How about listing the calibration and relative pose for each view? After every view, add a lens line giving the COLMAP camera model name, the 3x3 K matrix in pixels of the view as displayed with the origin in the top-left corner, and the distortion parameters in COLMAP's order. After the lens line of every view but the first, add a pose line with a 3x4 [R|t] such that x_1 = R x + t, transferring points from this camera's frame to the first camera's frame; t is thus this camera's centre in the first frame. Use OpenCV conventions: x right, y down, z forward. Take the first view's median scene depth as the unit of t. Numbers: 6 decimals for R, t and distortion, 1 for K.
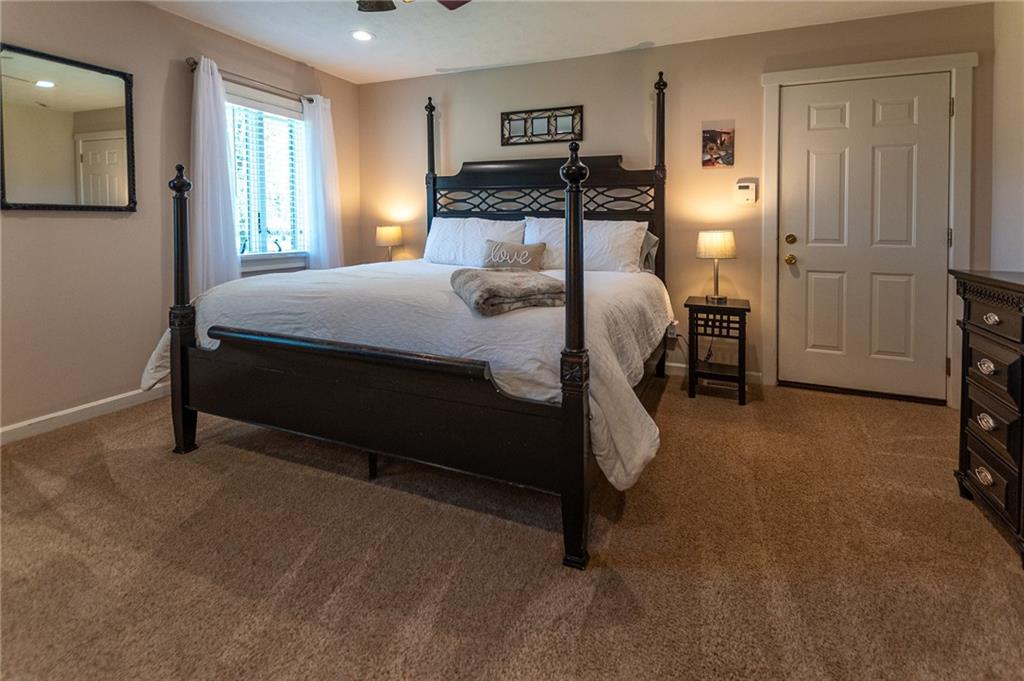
lens RADIAL K [[494.4, 0, 518.9], [0, 494.4, 280.2], [0, 0, 1]] dist [0.003731, 0.000116]
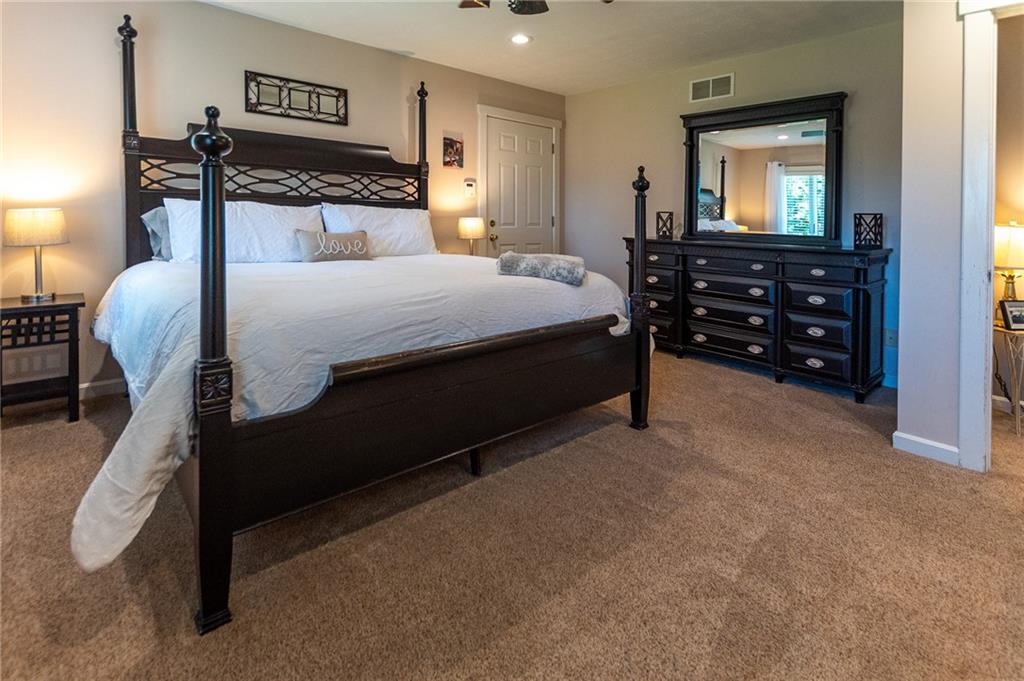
lens RADIAL K [[494.4, 0, 518.9], [0, 494.4, 280.2], [0, 0, 1]] dist [0.003731, 0.000116]
pose [[0.418830, -0.117579, 0.900420, -0.713592], [0.082714, 0.992399, 0.091116, -0.041896], [-0.904290, 0.036315, 0.425372, 0.309023]]
